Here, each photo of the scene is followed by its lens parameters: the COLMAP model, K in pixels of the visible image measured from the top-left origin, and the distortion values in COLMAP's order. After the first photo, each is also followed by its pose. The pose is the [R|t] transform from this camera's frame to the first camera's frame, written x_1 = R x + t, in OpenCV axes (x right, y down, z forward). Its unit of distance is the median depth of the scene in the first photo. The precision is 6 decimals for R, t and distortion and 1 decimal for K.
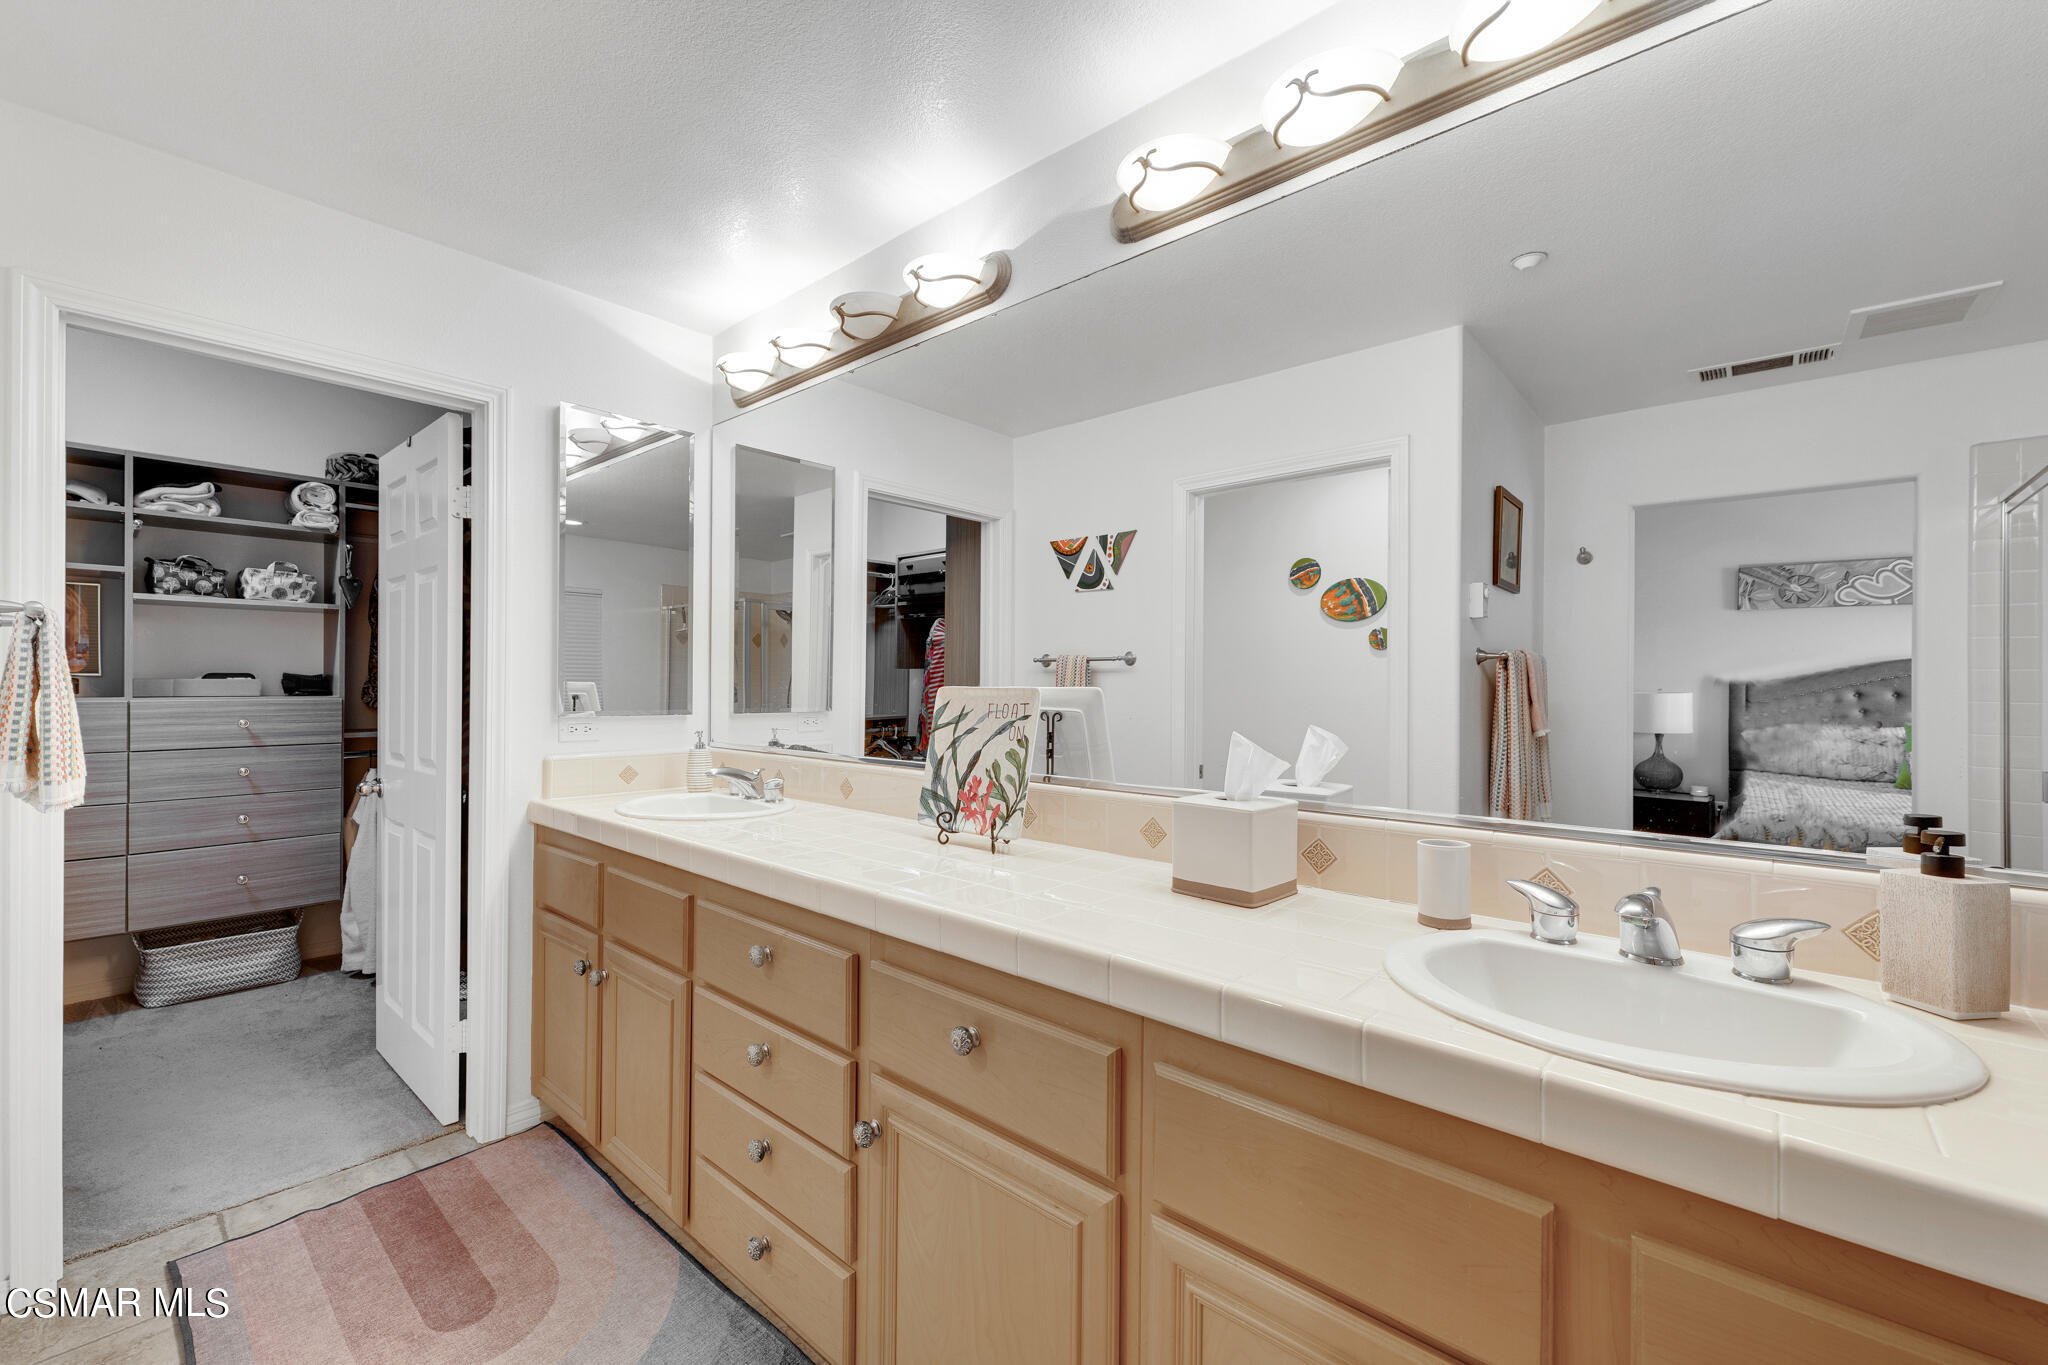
lens RADIAL K [[831.5, 0, 1020.4], [0, 831.5, 680.6], [0, 0, 1]] dist [0.007233, -0.000215]
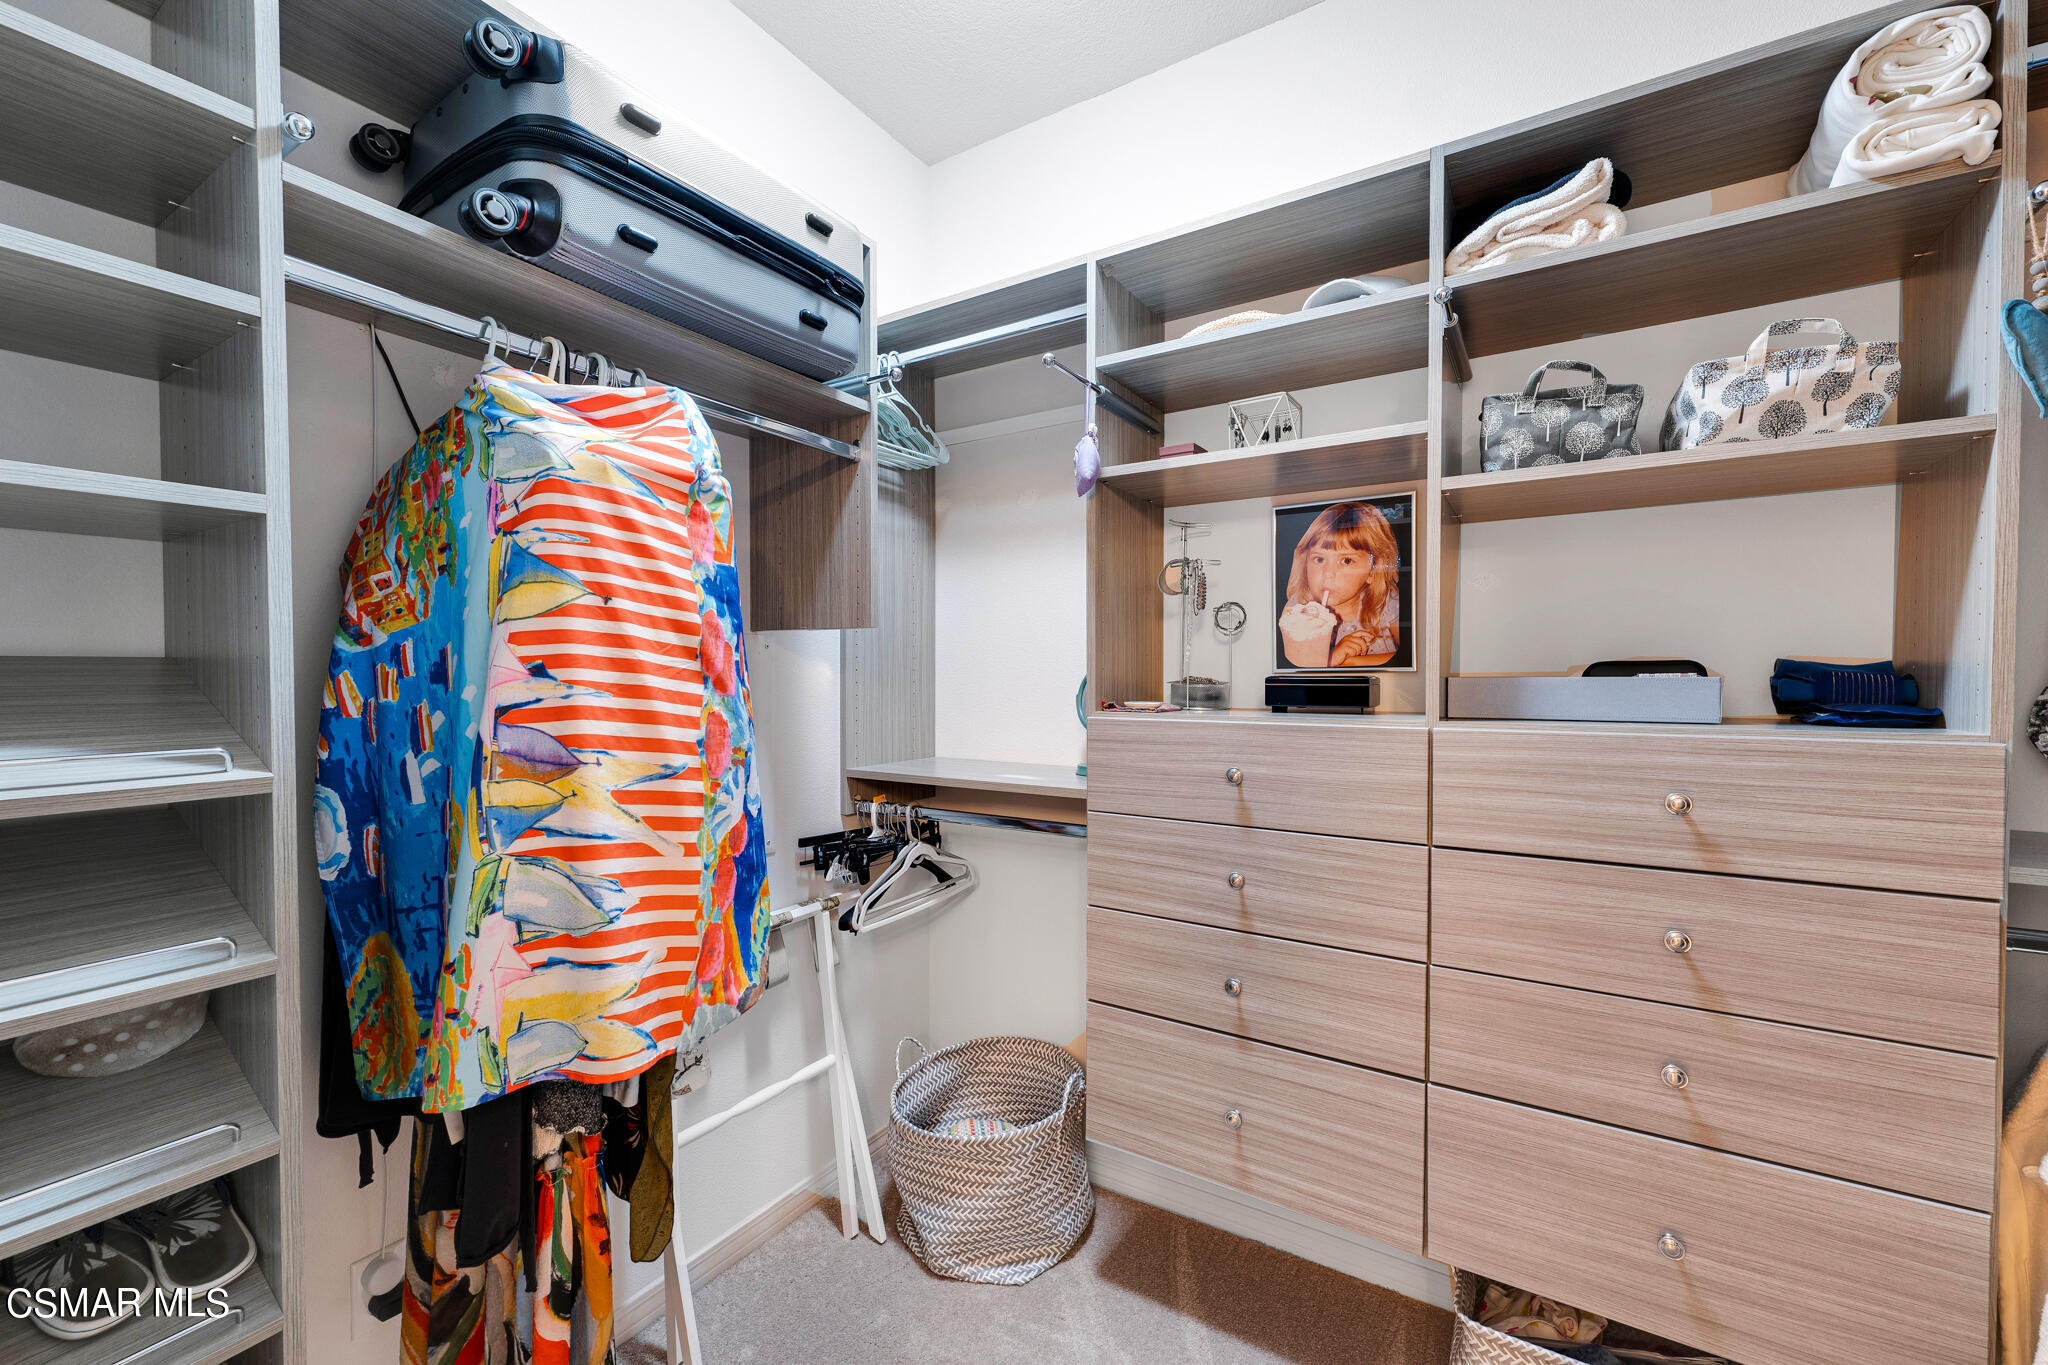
lens RADIAL K [[831.5, 0, 1020.3], [0, 831.5, 690.9], [0, 0, 1]] dist [0.007233, -0.000215]
pose [[0.149589, 0.005992, -0.988730, -0.619563], [-0.003673, 0.999978, 0.005505, 0.003507], [0.988741, 0.002808, 0.149608, 0.670559]]
